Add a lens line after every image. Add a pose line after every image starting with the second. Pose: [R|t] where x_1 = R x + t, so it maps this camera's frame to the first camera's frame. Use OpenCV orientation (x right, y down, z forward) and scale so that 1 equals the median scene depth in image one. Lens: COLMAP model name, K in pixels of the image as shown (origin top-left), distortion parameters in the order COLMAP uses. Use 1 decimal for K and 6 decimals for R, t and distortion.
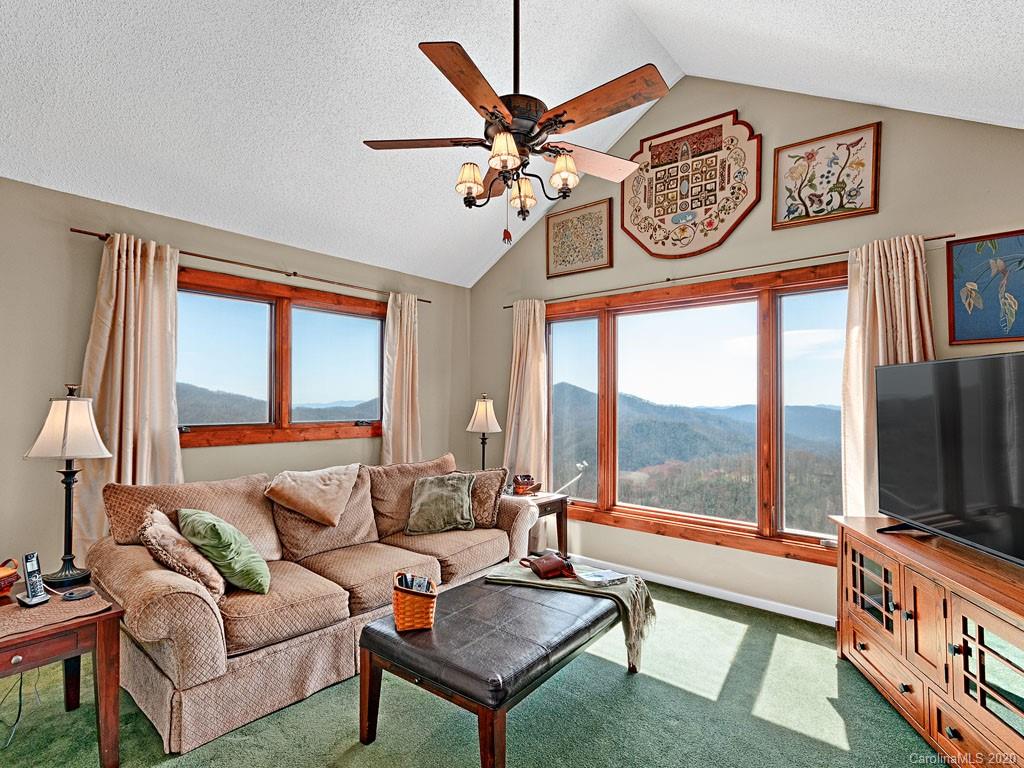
lens RADIAL K [[516.8, 0, 514.7], [0, 516.8, 382.8], [0, 0, 1]] dist [-0.002806, 0.000820]
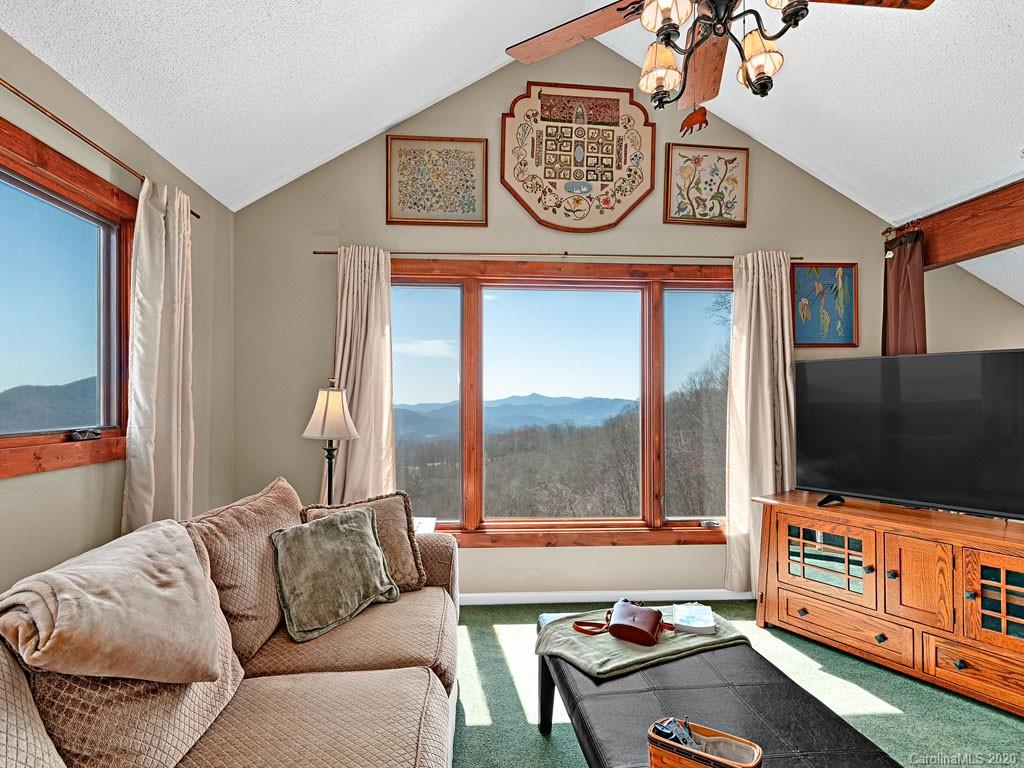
lens RADIAL K [[516.8, 0, 510.8], [0, 516.8, 390.4], [0, 0, 1]] dist [-0.002806, 0.000820]
pose [[0.724292, 0.012435, 0.689381, -0.382894], [-0.023800, 0.999692, 0.006972, 0.028882], [-0.689082, -0.021457, 0.724365, 0.440164]]
